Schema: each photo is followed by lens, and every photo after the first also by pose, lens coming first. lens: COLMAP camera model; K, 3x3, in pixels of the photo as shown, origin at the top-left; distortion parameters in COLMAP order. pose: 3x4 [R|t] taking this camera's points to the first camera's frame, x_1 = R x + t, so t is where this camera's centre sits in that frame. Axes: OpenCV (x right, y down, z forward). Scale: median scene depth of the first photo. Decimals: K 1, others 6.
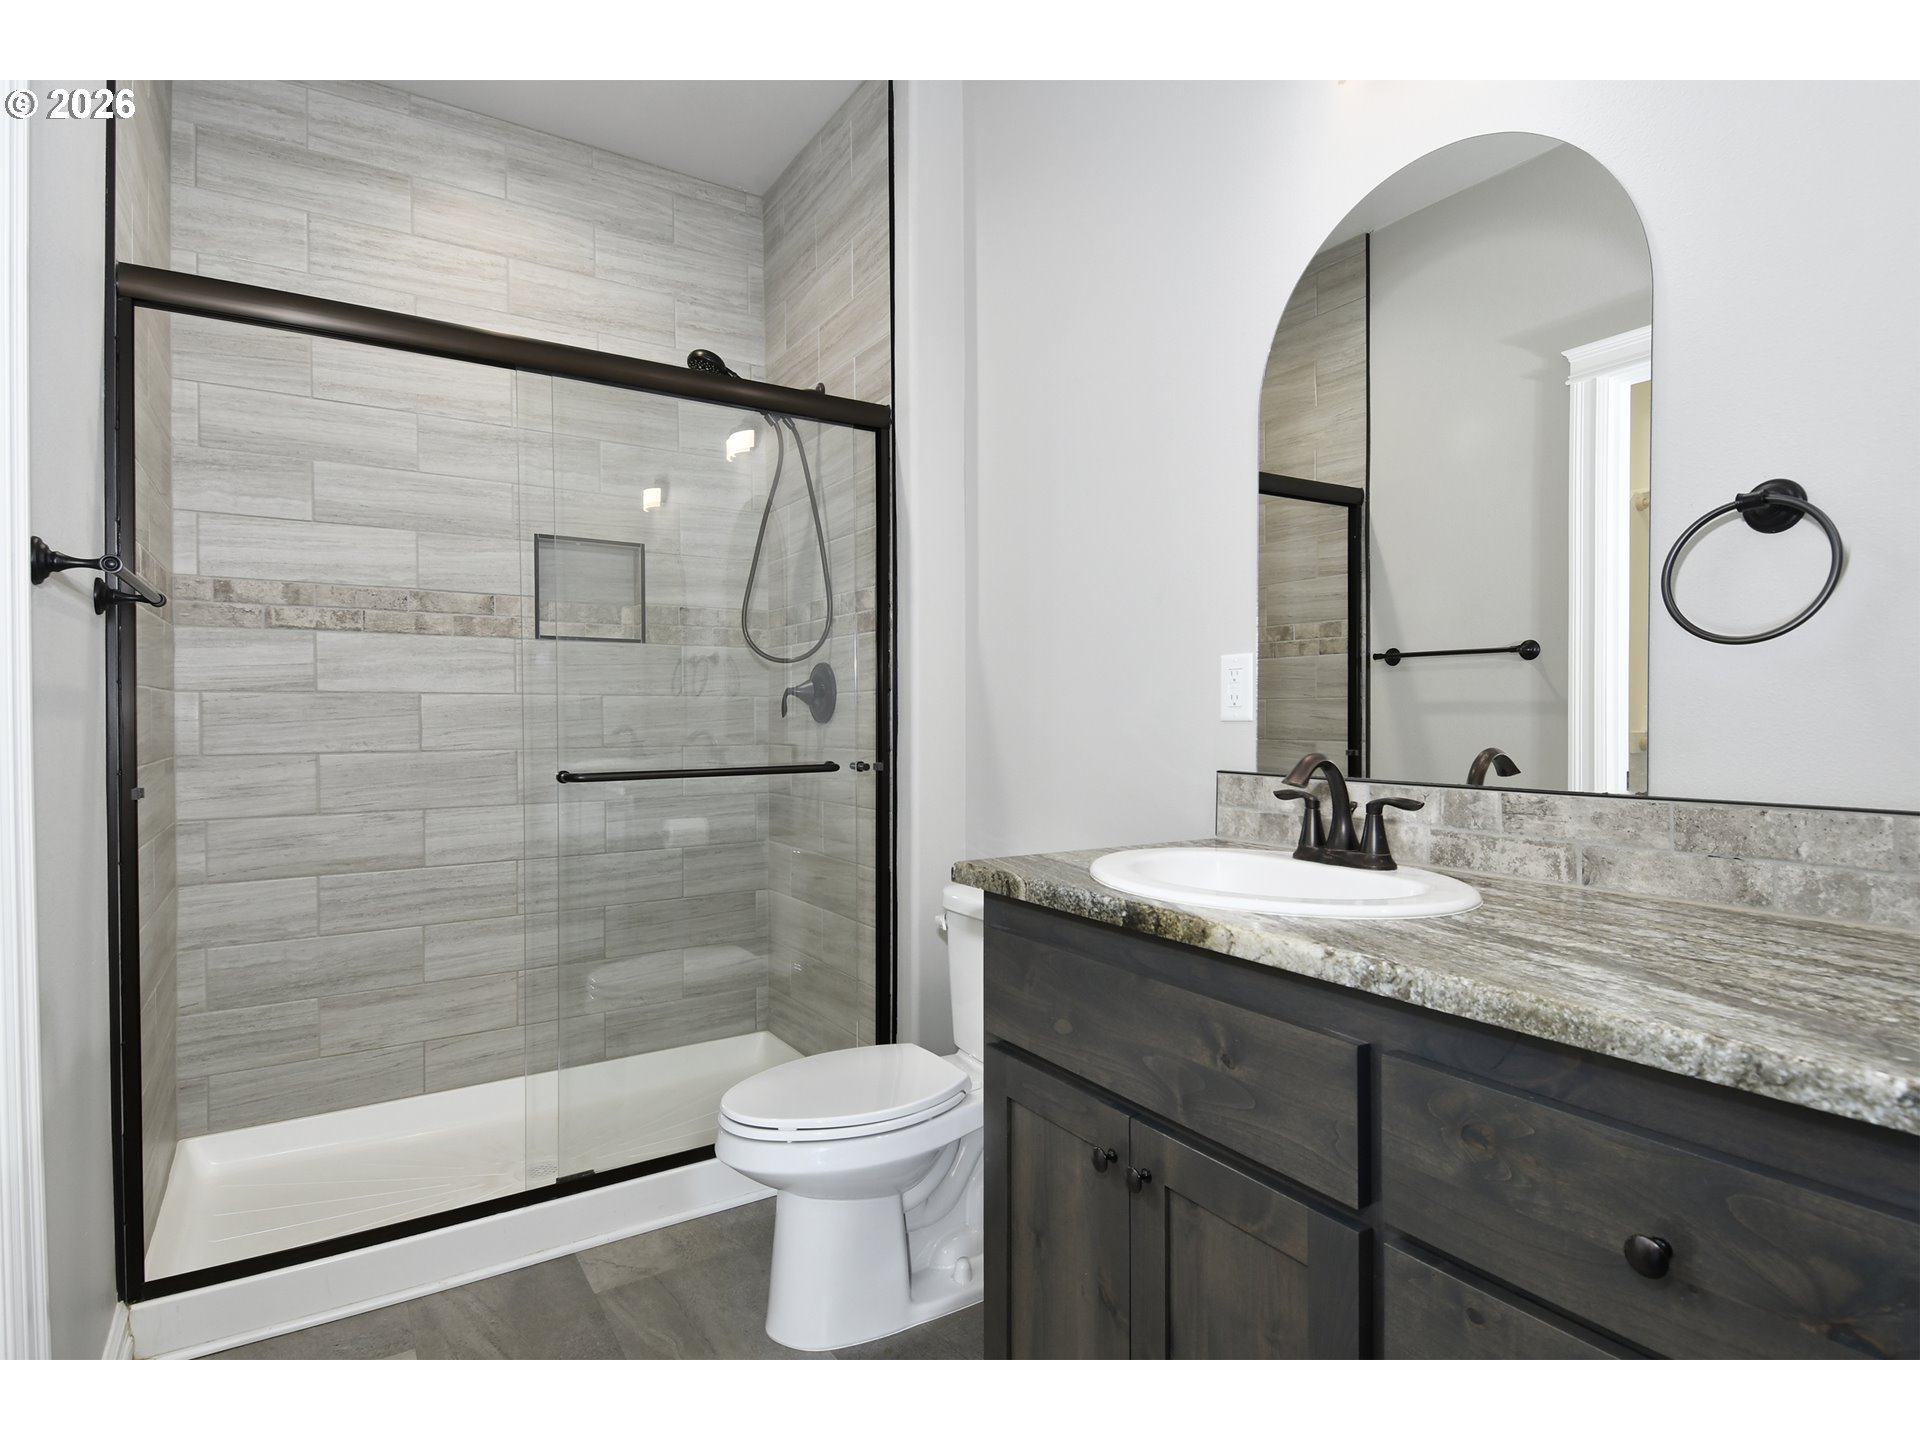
lens RADIAL K [[971.1, 0, 960.0], [0, 971.1, 720.0], [0, 0, 1]] dist [0.052289, -0.038609]
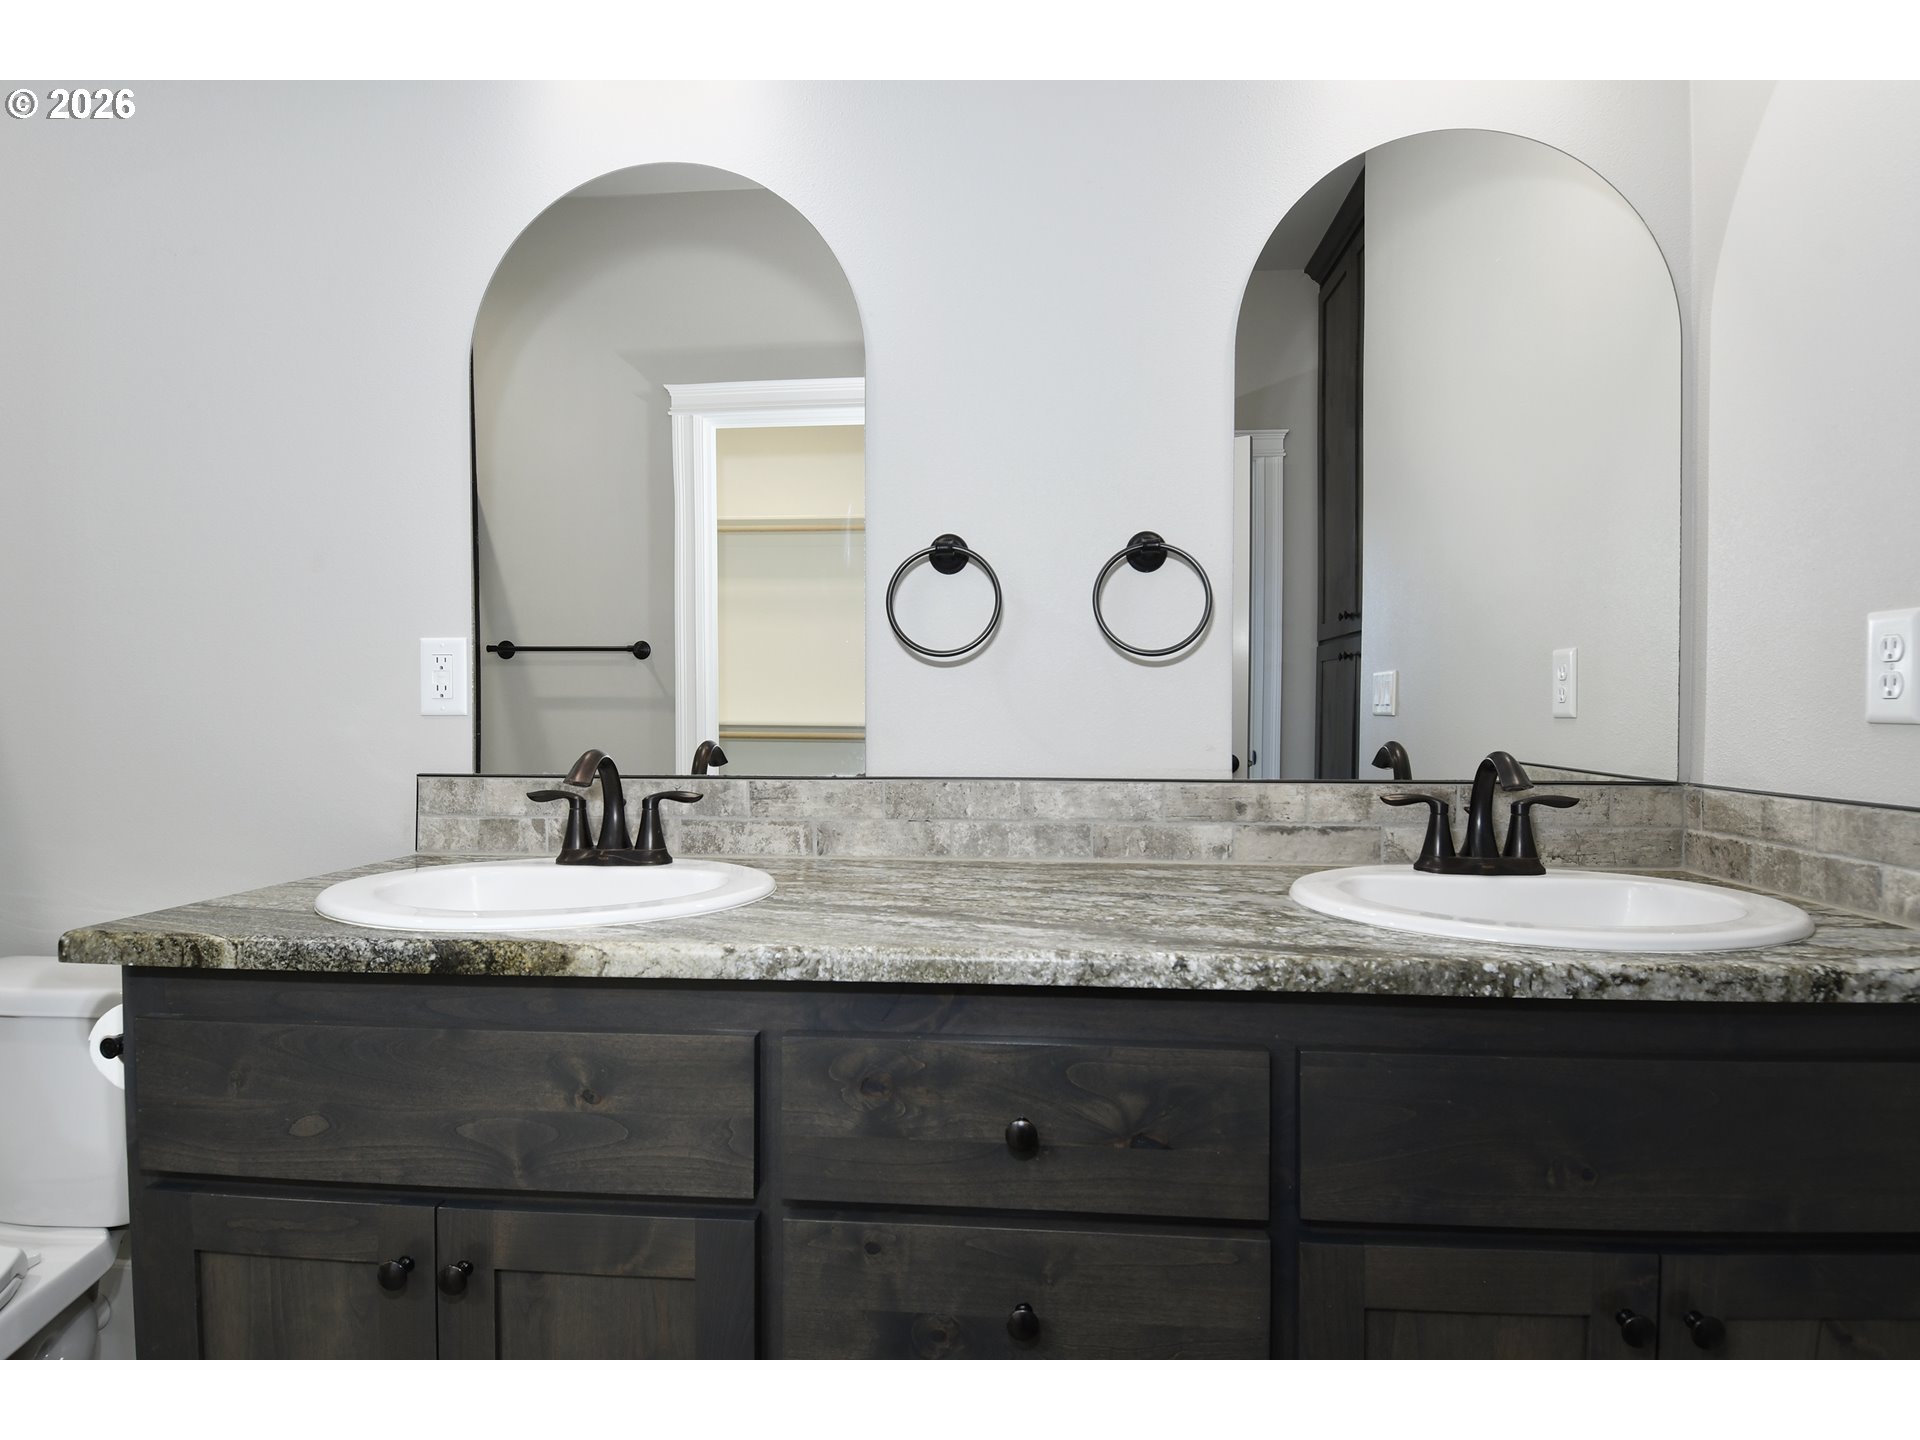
lens RADIAL K [[987.3, 0, 960.0], [0, 987.3, 720.0], [0, 0, 1]] dist [0.041388, -0.052853]
pose [[0.613622, -0.003614, 0.789591, -0.227747], [-0.000075, 0.999989, 0.004635, 0.001334], [-0.789600, -0.002903, 0.613616, 0.175534]]
